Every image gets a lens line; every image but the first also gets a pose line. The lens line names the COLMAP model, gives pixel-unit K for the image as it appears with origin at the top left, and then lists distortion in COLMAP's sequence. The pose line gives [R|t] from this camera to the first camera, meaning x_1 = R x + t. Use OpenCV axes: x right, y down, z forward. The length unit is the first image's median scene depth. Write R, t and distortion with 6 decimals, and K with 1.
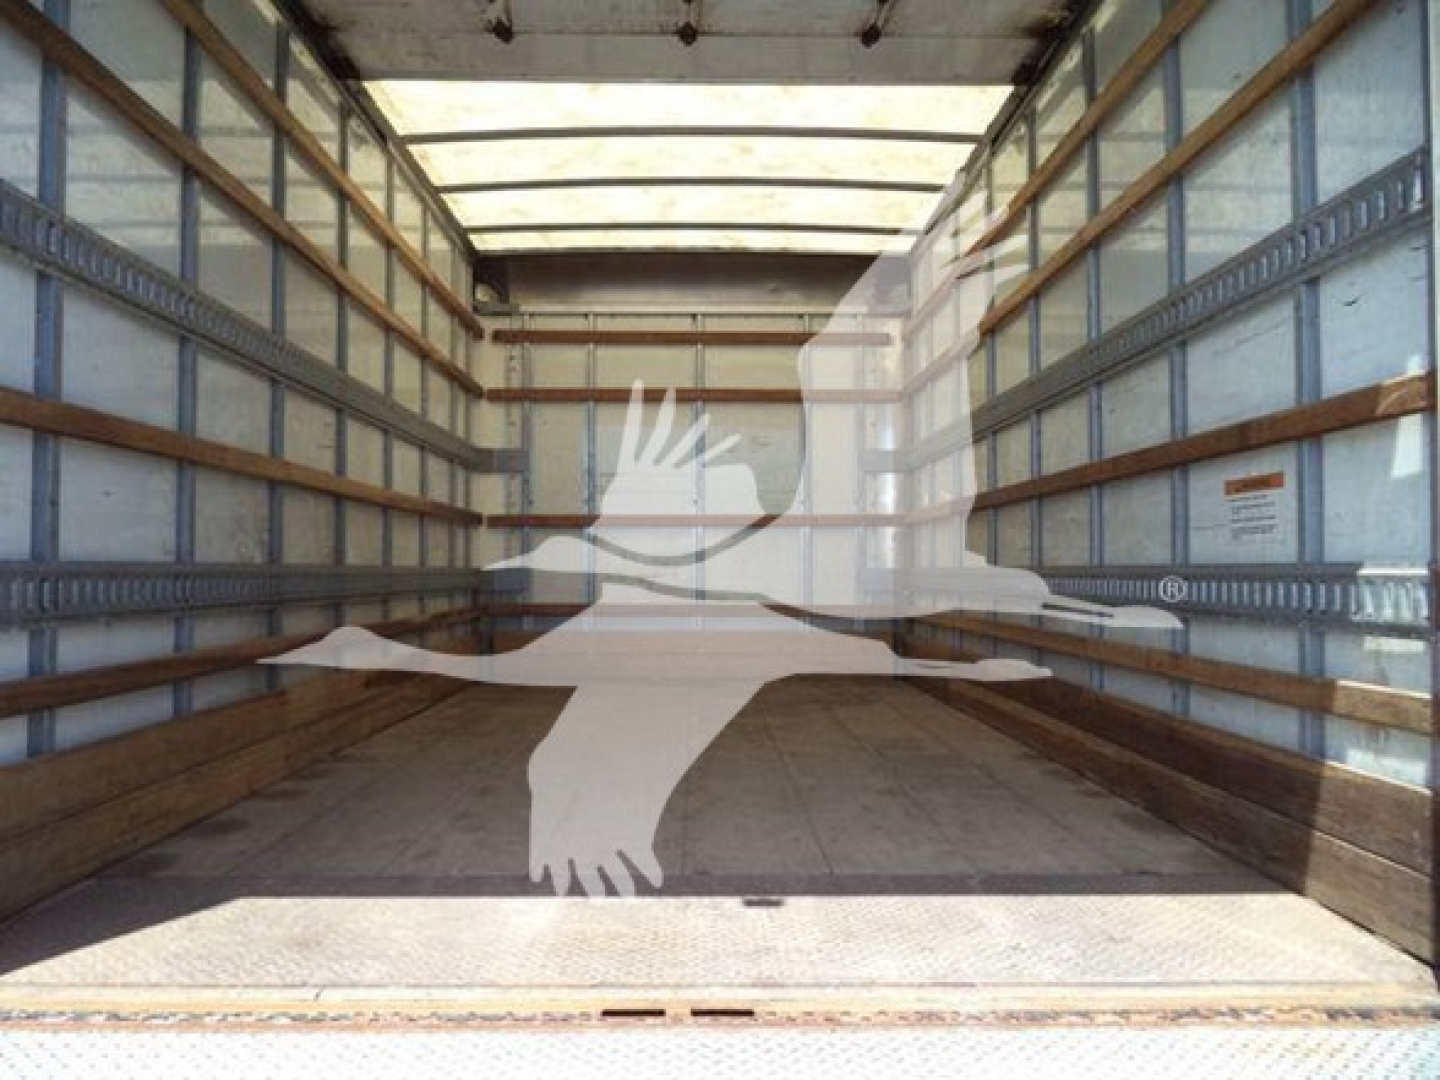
lens RADIAL K [[1146.5, 0, 733.9], [0, 1146.5, 537.0], [0, 0, 1]] dist [-0.020467, -0.014045]
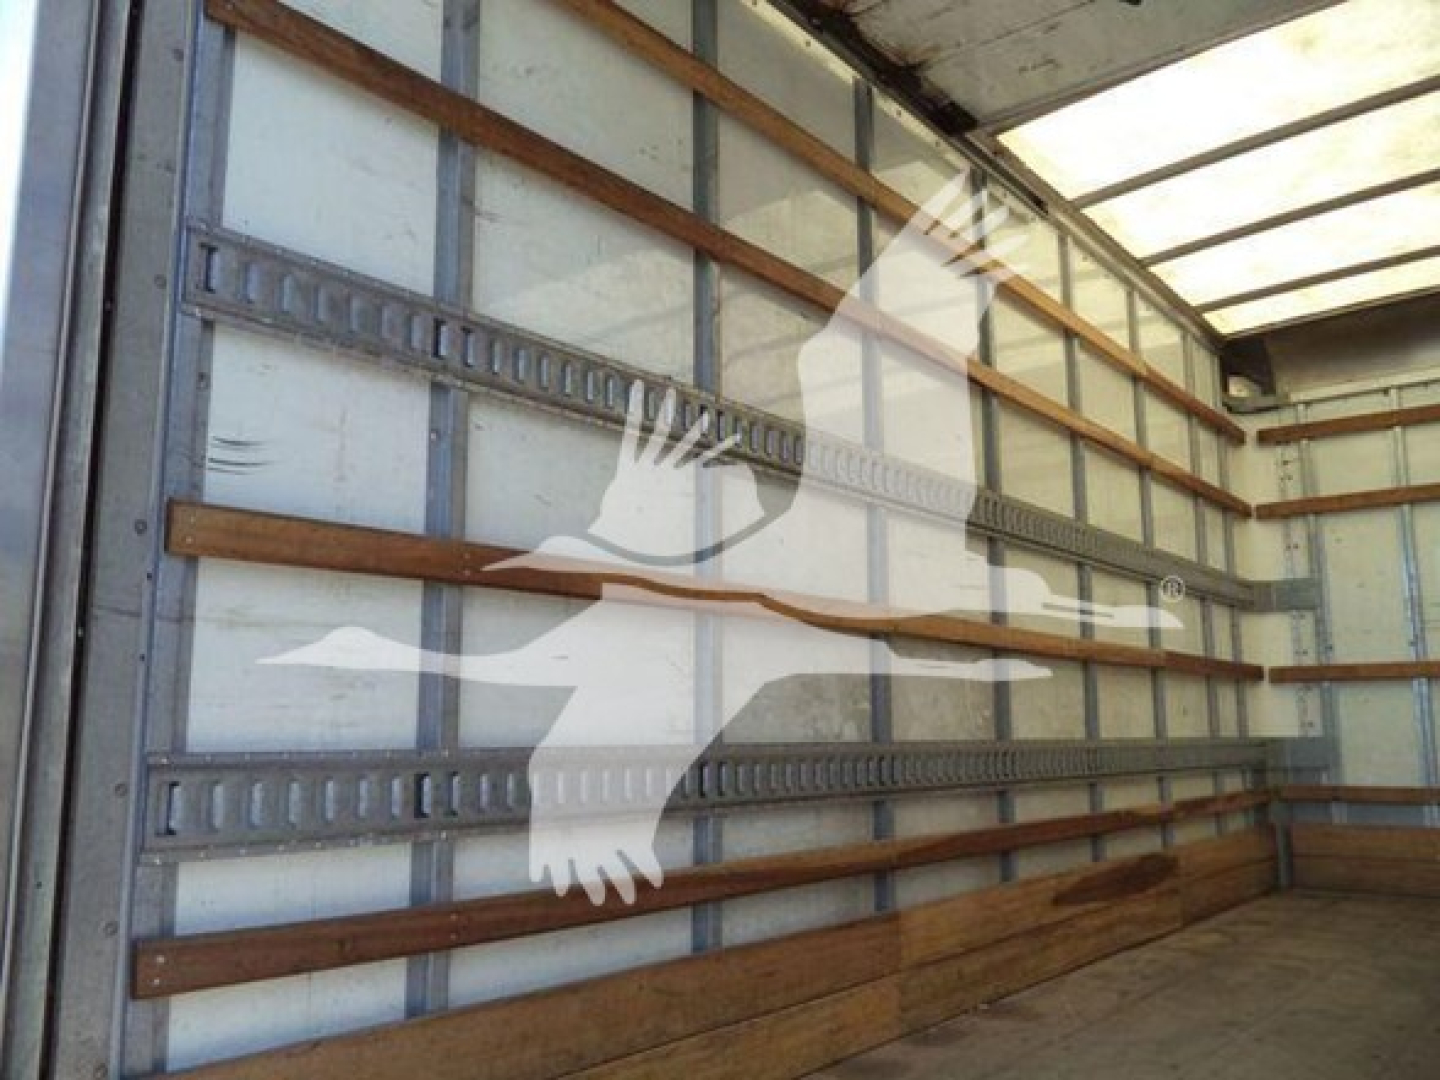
lens RADIAL K [[1146.5, 0, 733.9], [0, 1146.5, 537.0], [0, 0, 1]] dist [-0.020467, -0.014045]
pose [[0.753033, -0.107829, -0.649088, 0.023519], [0.017611, 0.989430, -0.143938, -0.002265], [0.657747, 0.096959, 0.746972, 0.216100]]
